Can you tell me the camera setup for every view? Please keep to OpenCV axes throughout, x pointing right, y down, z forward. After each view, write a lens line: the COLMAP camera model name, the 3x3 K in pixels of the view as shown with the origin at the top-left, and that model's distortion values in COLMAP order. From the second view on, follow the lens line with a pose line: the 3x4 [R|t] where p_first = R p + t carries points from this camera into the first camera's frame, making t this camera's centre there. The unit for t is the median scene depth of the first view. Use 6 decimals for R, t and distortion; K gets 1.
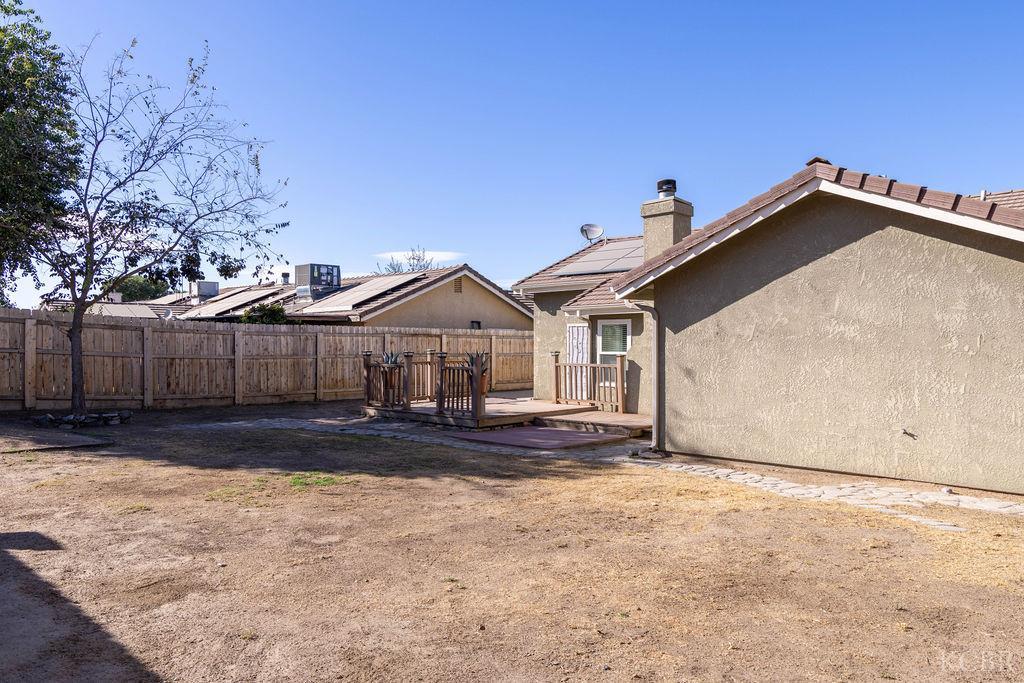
lens RADIAL K [[718.3, 0, 511.4], [0, 718.3, 344.2], [0, 0, 1]] dist [0.012033, 0.001984]
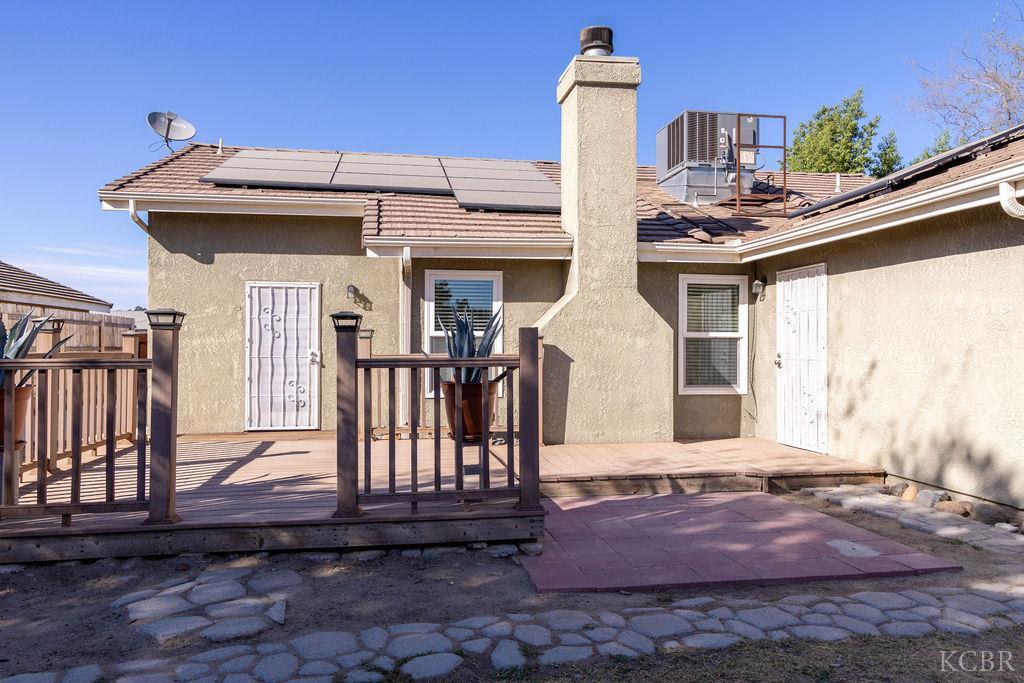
lens RADIAL K [[718.3, 0, 511.4], [0, 718.3, 344.2], [0, 0, 1]] dist [0.012033, 0.001984]
pose [[0.601869, 0.001383, 0.798594, -0.255522], [0.001736, 0.999994, -0.003040, 0.021475], [-0.798593, 0.003216, 0.601863, 0.640567]]
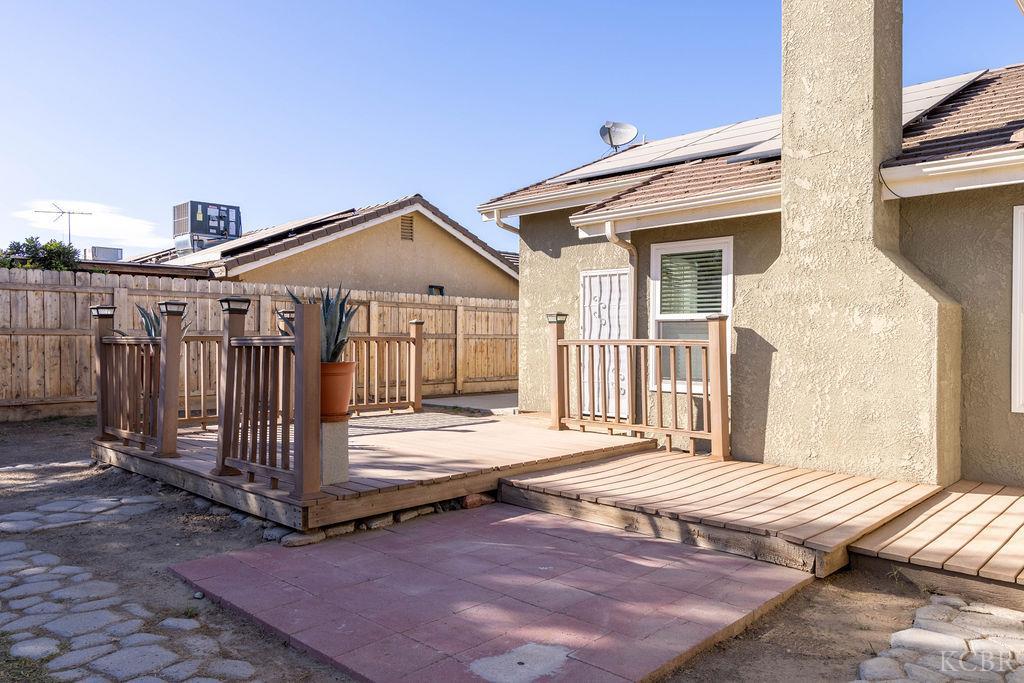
lens RADIAL K [[728.1, 0, 522.2], [0, 728.1, 340.6], [0, 0, 1]] dist [0.014063, 0.003237]
pose [[0.999937, 0.002344, 0.010952, 0.033909], [-0.002354, 0.999997, 0.000922, 0.026713], [-0.010950, -0.000948, 0.999940, 0.541998]]
